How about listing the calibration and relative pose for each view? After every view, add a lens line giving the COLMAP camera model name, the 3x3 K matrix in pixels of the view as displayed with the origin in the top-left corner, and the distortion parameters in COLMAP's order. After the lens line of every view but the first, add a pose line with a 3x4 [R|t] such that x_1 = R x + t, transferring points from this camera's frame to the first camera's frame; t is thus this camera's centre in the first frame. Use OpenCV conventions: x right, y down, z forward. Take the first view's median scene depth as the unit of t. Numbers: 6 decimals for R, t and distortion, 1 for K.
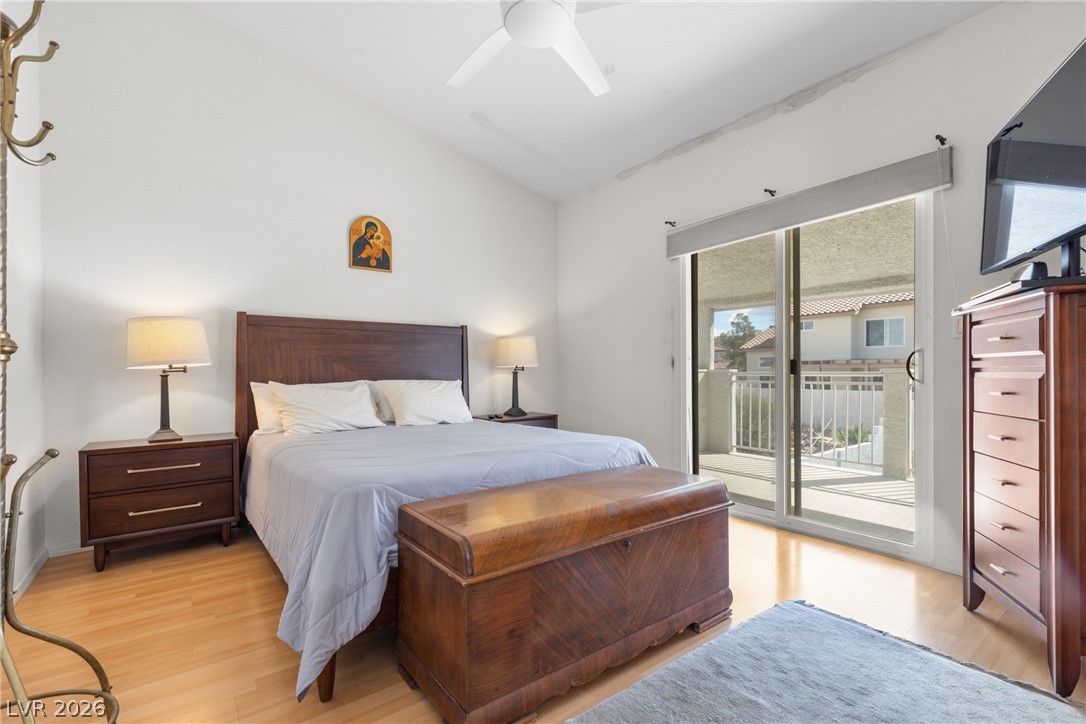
lens RADIAL K [[487.5, 0, 547.4], [0, 487.5, 366.9], [0, 0, 1]] dist [0.005067, -0.000107]
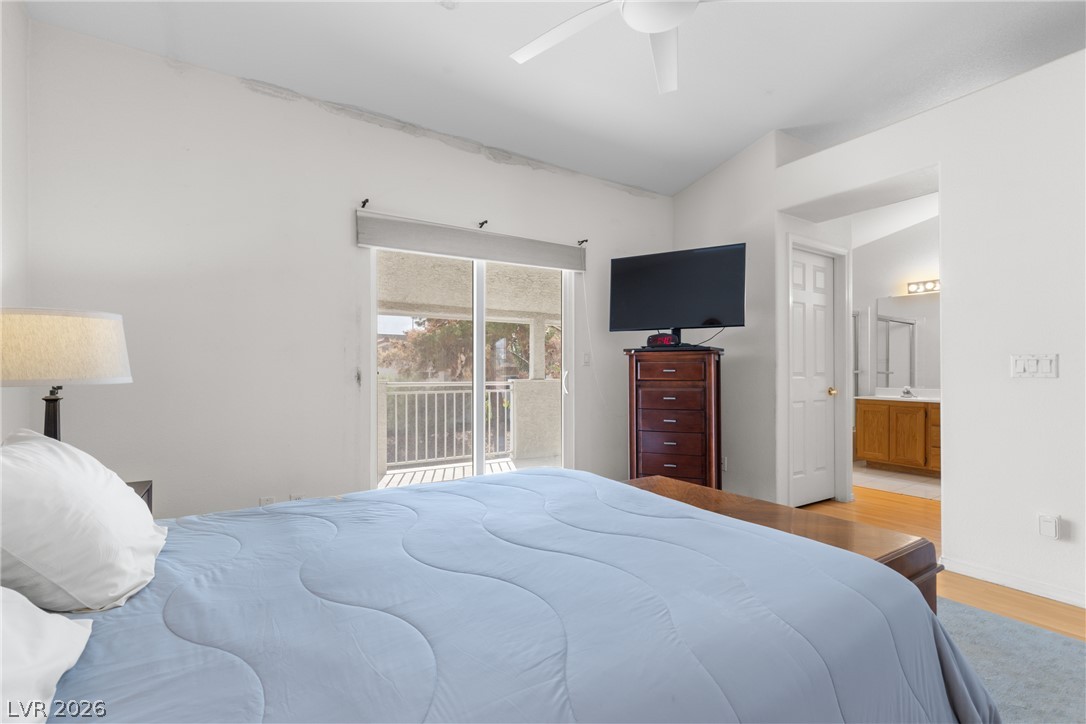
lens RADIAL K [[487.5, 0, 547.4], [0, 487.5, 366.9], [0, 0, 1]] dist [0.005067, -0.000107]
pose [[0.076751, 0.016287, 0.996917, -0.543080], [-0.013005, 0.999798, -0.015333, -0.018493], [-0.996965, -0.011788, 0.076948, 0.670103]]
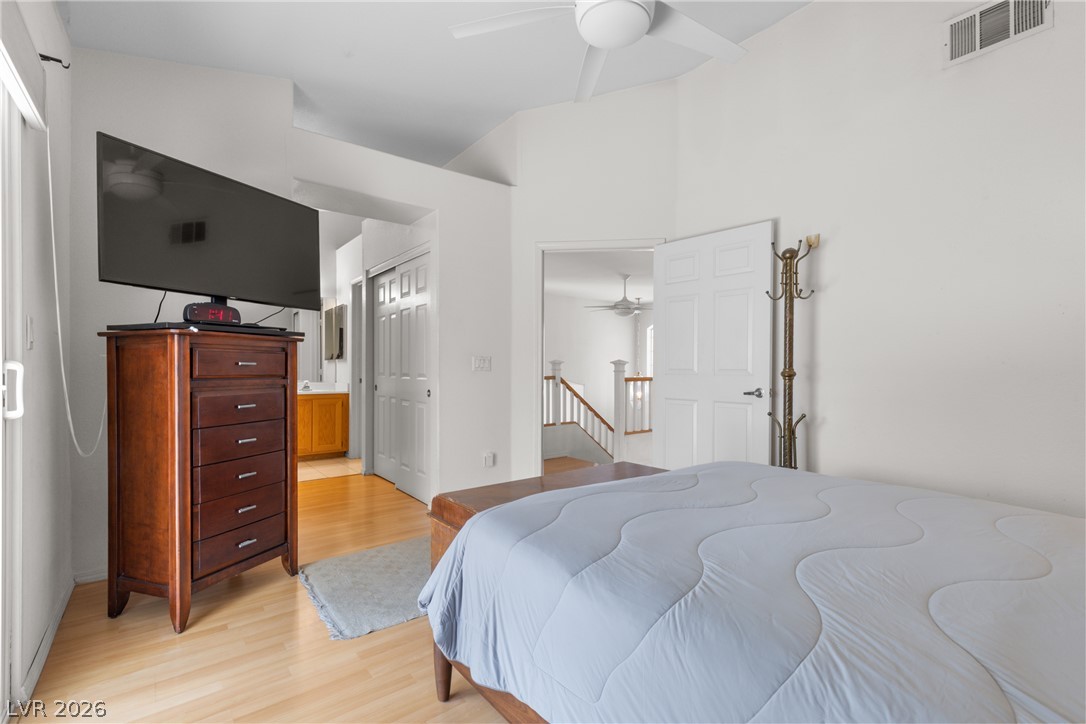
lens RADIAL K [[487.5, 0, 547.4], [0, 487.5, 366.9], [0, 0, 1]] dist [0.005067, -0.000107]
pose [[-0.999847, 0.003760, -0.017105, 0.074291], [0.004040, 0.999858, -0.016367, -0.012741], [0.017041, -0.016434, -0.999720, 1.150868]]
